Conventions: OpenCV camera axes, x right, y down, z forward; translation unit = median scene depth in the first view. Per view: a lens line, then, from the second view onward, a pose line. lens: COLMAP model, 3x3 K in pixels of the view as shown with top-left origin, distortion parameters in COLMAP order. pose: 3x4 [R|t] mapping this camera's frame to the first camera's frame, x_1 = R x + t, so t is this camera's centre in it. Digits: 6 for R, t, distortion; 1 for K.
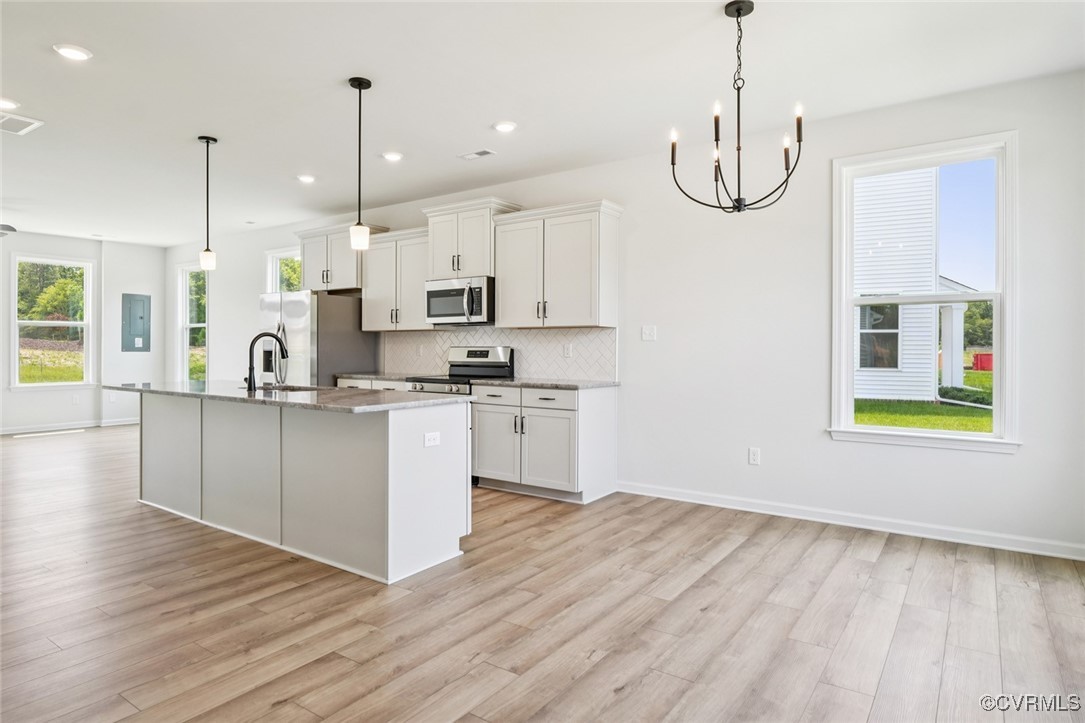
lens RADIAL K [[608.2, 0, 540.9], [0, 608.2, 354.3], [0, 0, 1]] dist [0.002723, 0.000165]
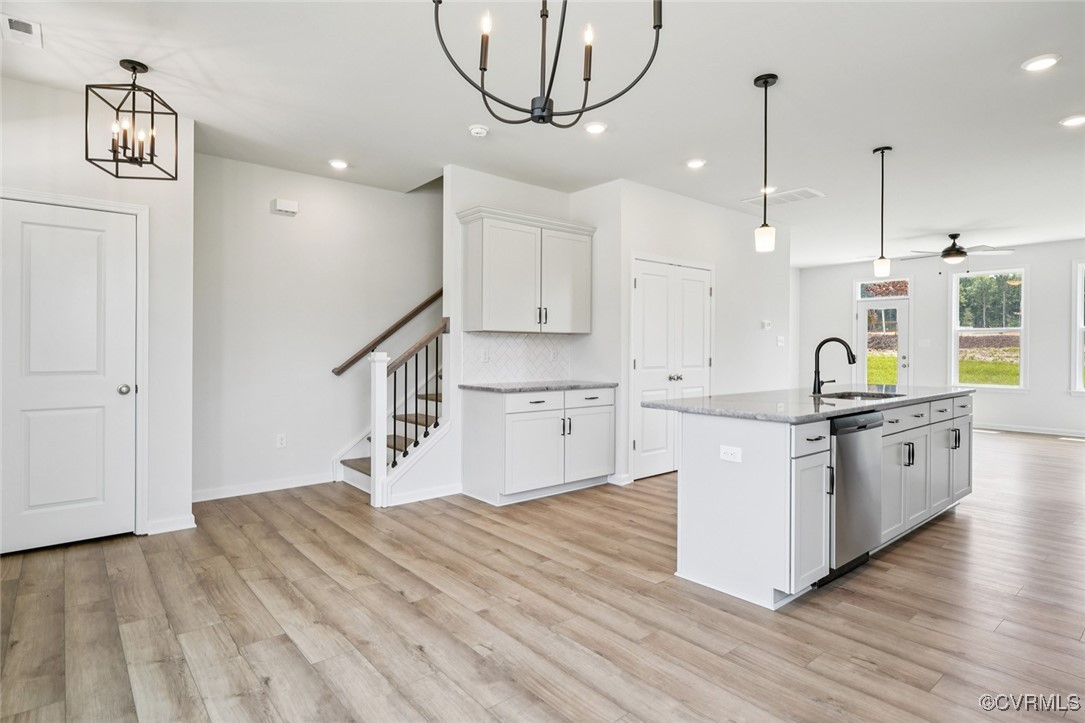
lens RADIAL K [[558.6, 0, 545.5], [0, 558.6, 356.9], [0, 0, 1]] dist [0.001320, 0.000175]
pose [[-0.231862, 0.009541, -0.972702, 0.823653], [-0.014463, 0.999808, 0.013254, -0.014140], [0.972641, 0.017141, -0.231679, 1.099015]]
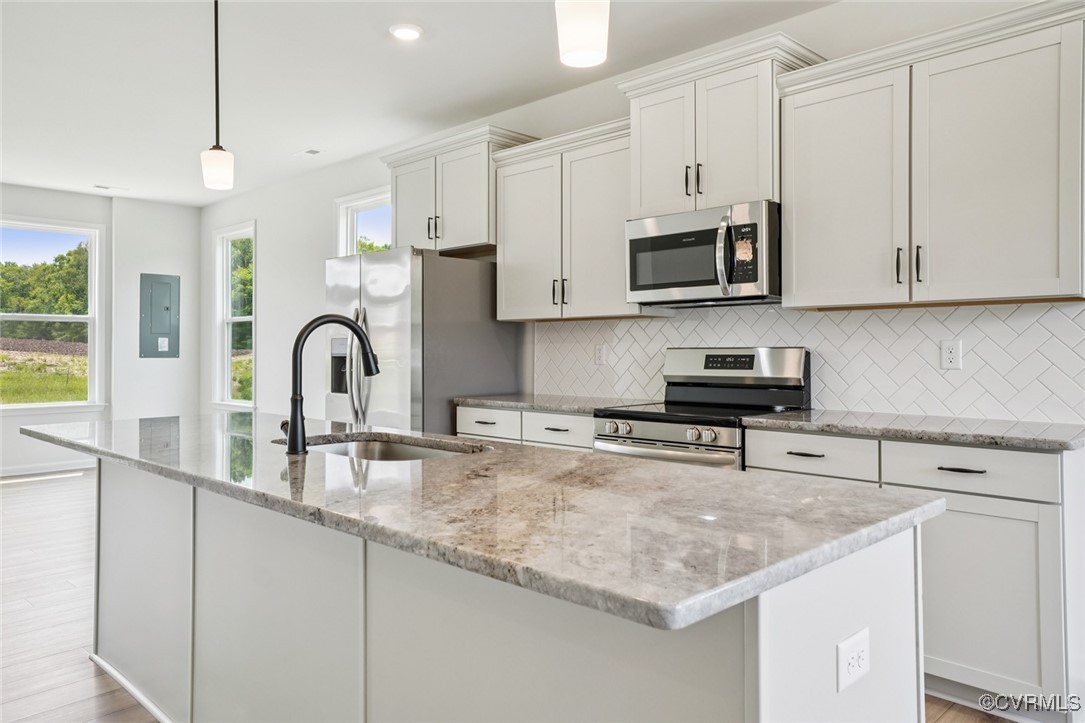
lens RADIAL K [[755.9, 0, 544.9], [0, 755.9, 353.0], [0, 0, 1]] dist [0.025892, 0.001173]
pose [[0.986977, -0.002602, -0.160843, -0.155735], [0.001200, 0.999960, -0.008817, -0.002626], [0.160859, 0.008510, 0.986941, 0.357914]]
